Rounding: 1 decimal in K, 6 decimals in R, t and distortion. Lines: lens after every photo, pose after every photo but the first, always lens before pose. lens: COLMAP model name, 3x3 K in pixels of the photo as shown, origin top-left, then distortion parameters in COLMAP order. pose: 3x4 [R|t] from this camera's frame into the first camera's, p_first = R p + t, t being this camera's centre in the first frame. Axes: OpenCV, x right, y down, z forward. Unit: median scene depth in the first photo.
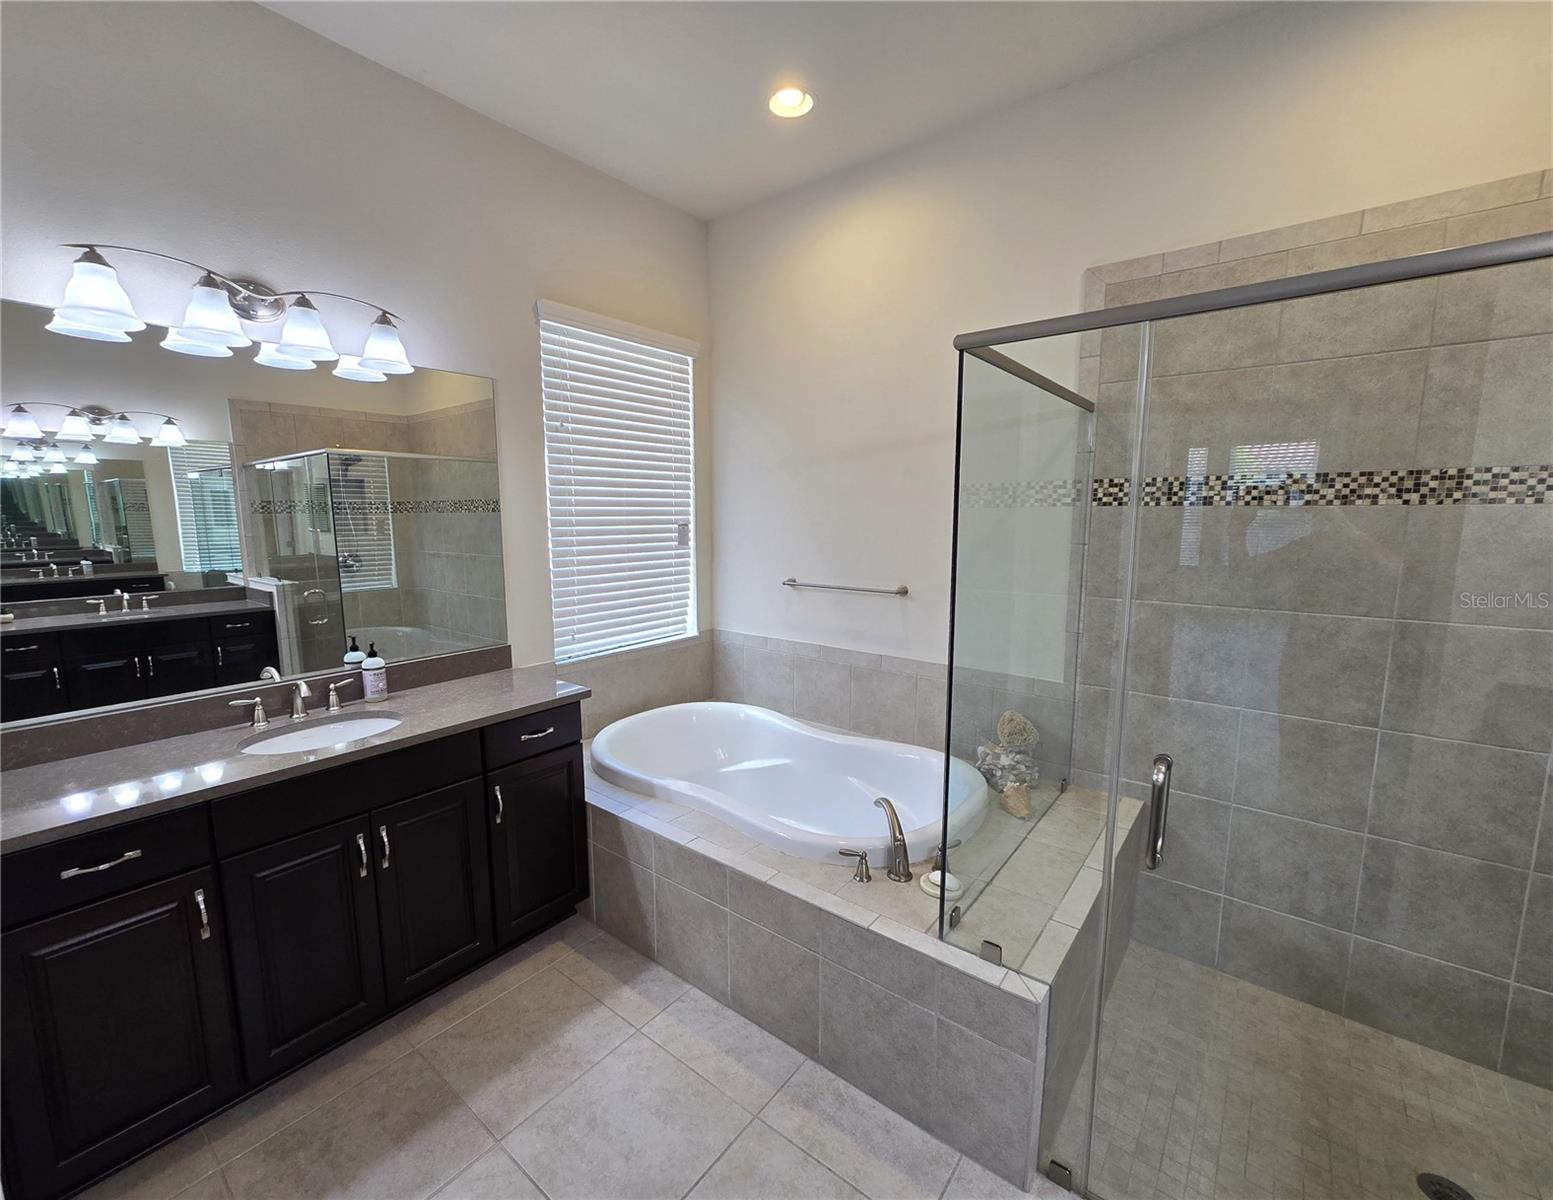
lens RADIAL K [[655.2, 0, 771.4], [0, 655.2, 606.0], [0, 0, 1]] dist [0.003157, -0.000095]
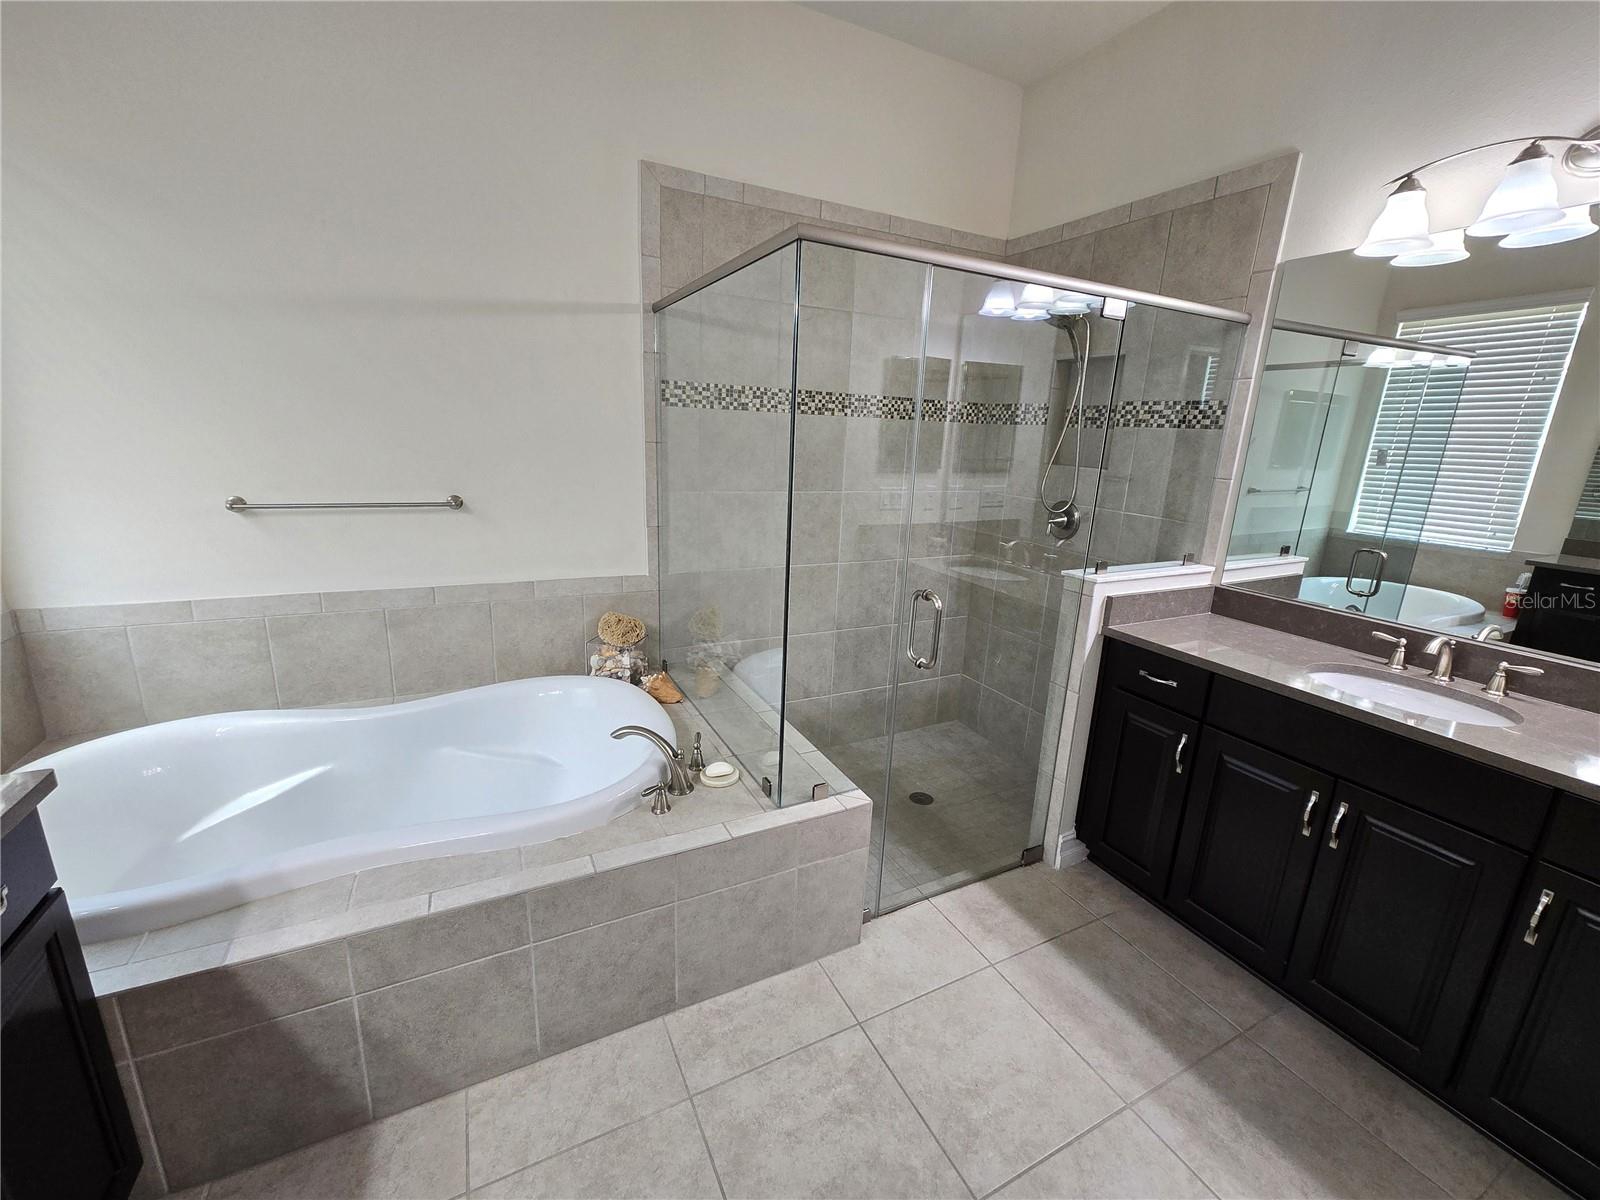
lens RADIAL K [[653.9, 0, 790.6], [0, 653.9, 599.7], [0, 0, 1]] dist [0.003137, 0.000432]
pose [[0.424154, -0.208776, 0.881196, -0.491689], [0.087391, 0.977957, 0.189637, -0.030992], [-0.901363, -0.003426, 0.433050, 0.400643]]
